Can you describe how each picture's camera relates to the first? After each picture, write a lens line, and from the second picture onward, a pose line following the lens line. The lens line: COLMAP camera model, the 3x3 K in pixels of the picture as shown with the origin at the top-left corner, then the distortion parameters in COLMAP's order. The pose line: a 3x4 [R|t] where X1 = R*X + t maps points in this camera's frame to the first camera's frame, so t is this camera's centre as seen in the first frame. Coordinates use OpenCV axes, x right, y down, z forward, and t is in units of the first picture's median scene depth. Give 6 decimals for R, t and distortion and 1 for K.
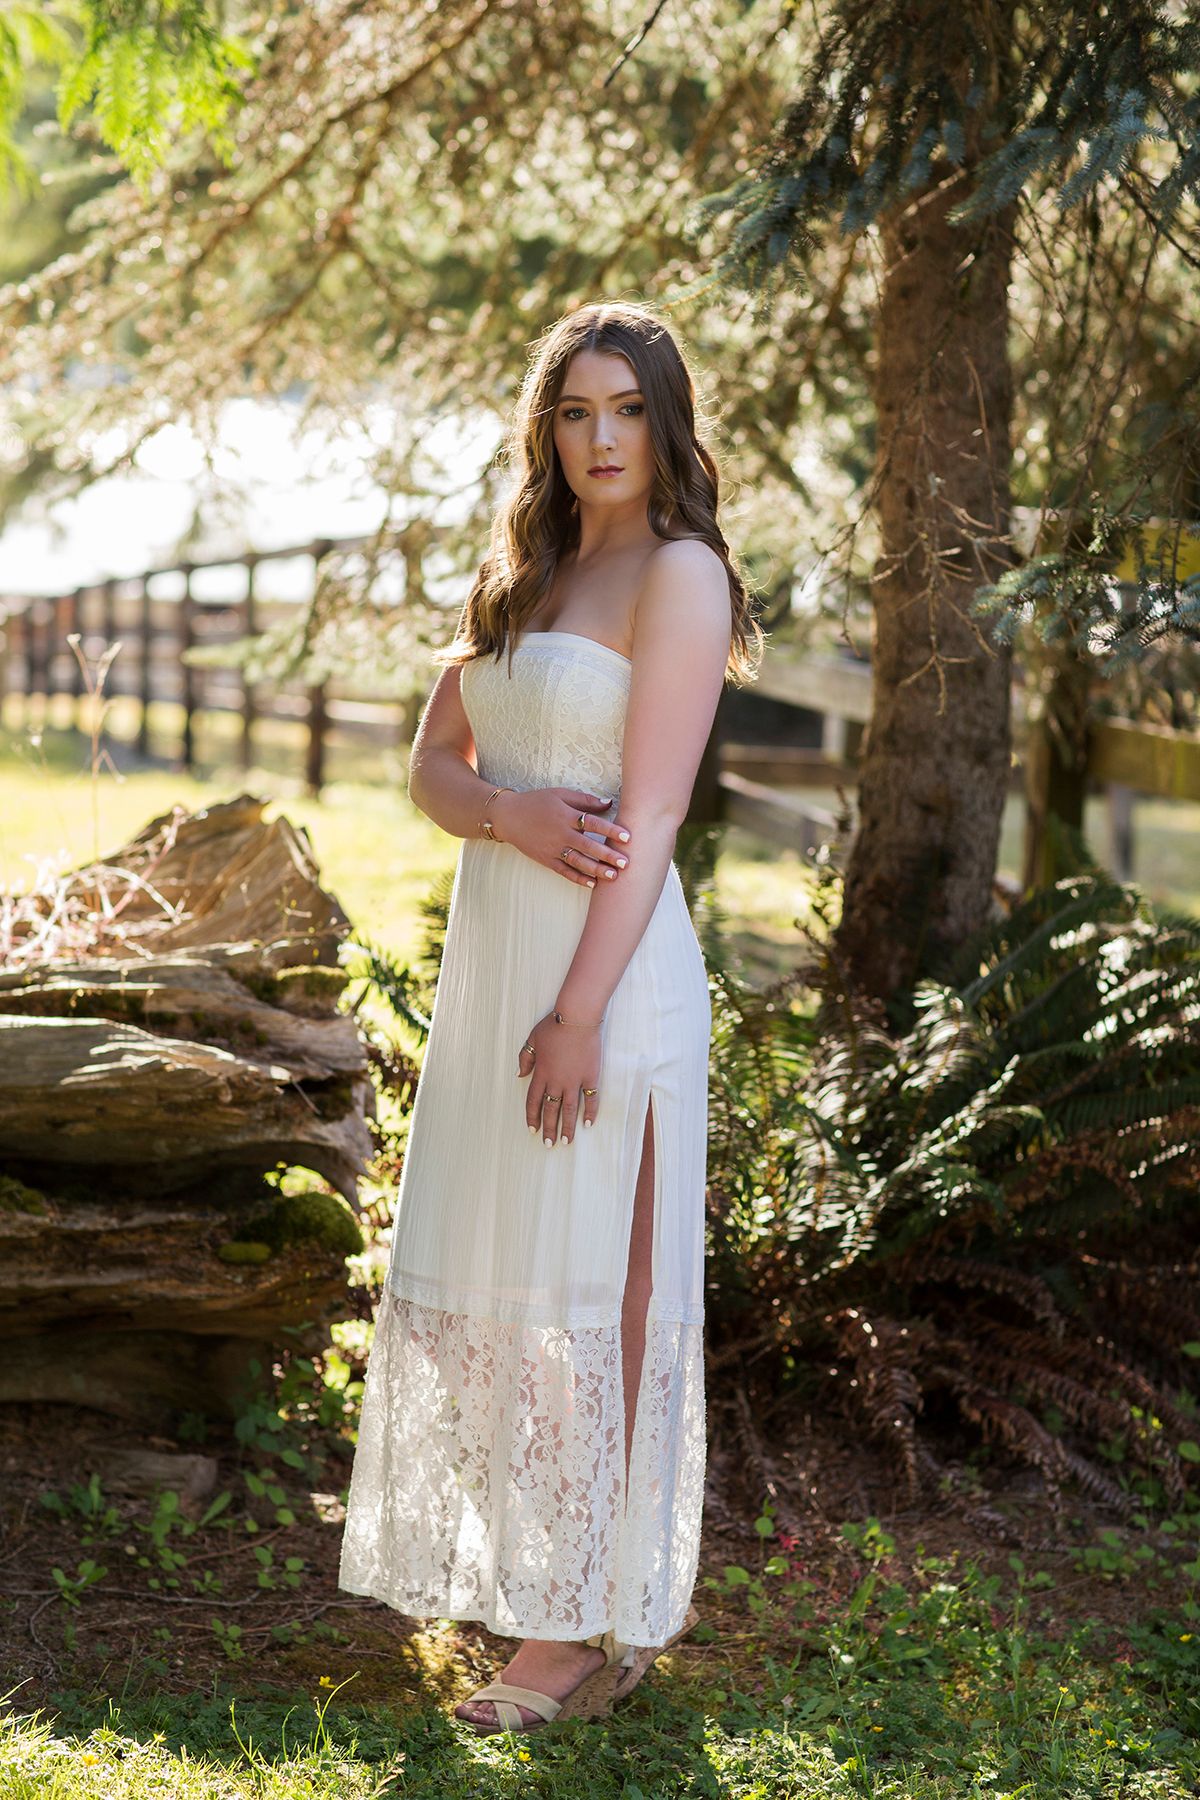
lens RADIAL K [[4271.5, 0, 595.6], [0, 4271.5, 898.6], [0, 0, 1]] dist [-0.016502, 0.000000]
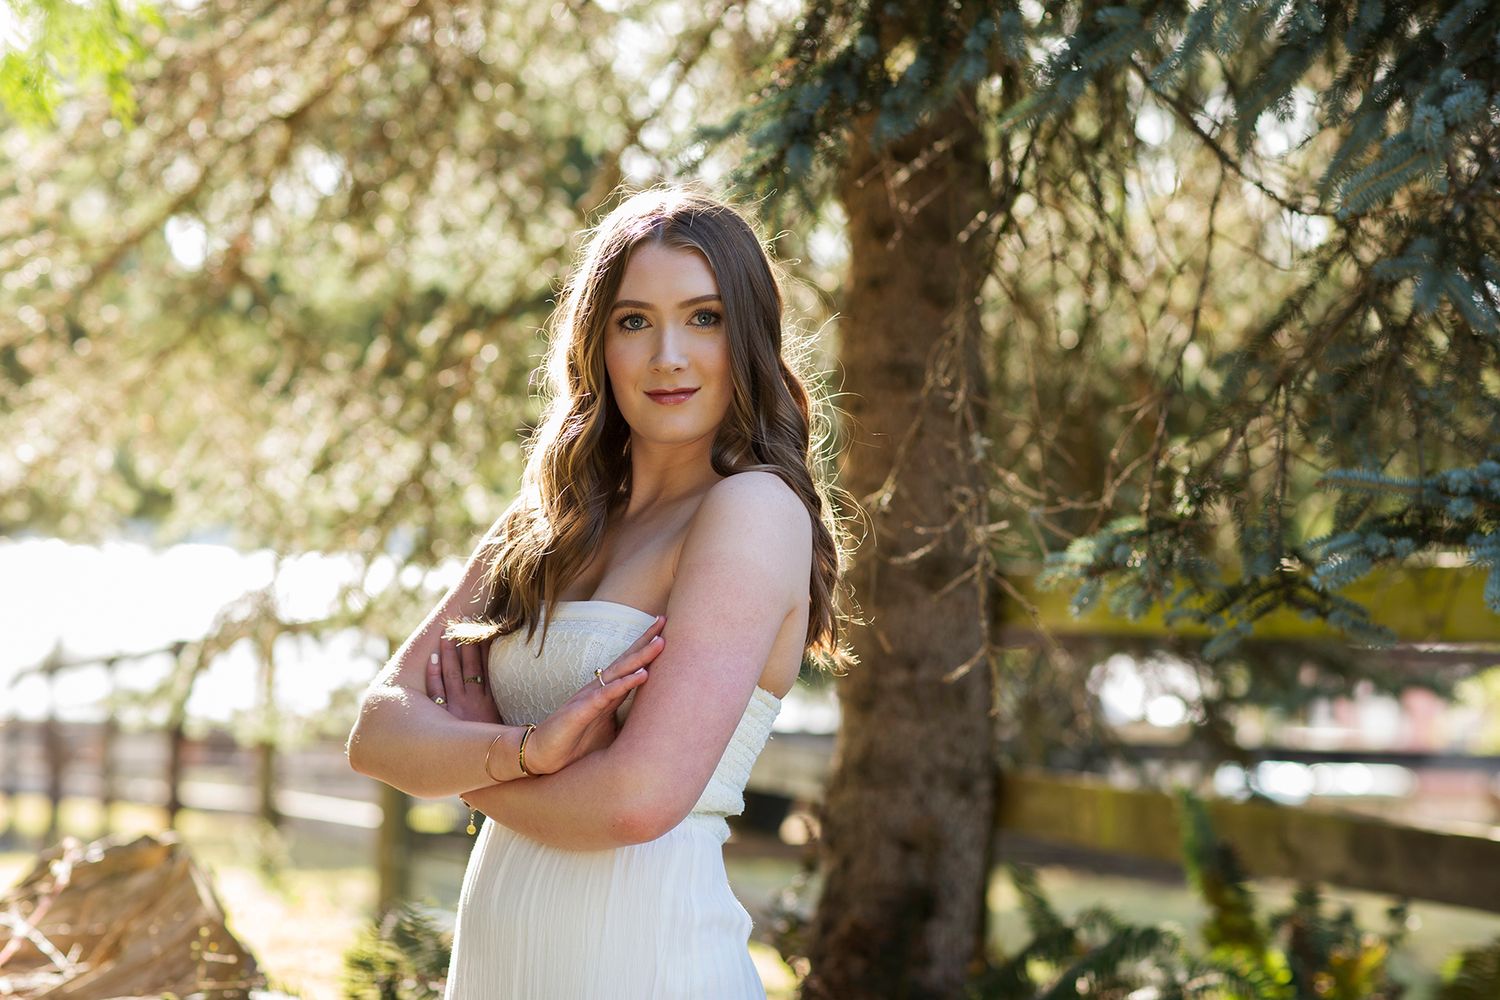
lens RADIAL K [[3559.6, 0, 755.2], [0, 3559.6, 505.5], [0, 0, 1]] dist [-0.016502, 0.000000]
pose [[0.993893, 0.010313, 0.109869, -0.038757], [0.003758, 0.991883, -0.127100, 0.003317], [-0.110288, 0.126737, 0.985786, 0.244697]]
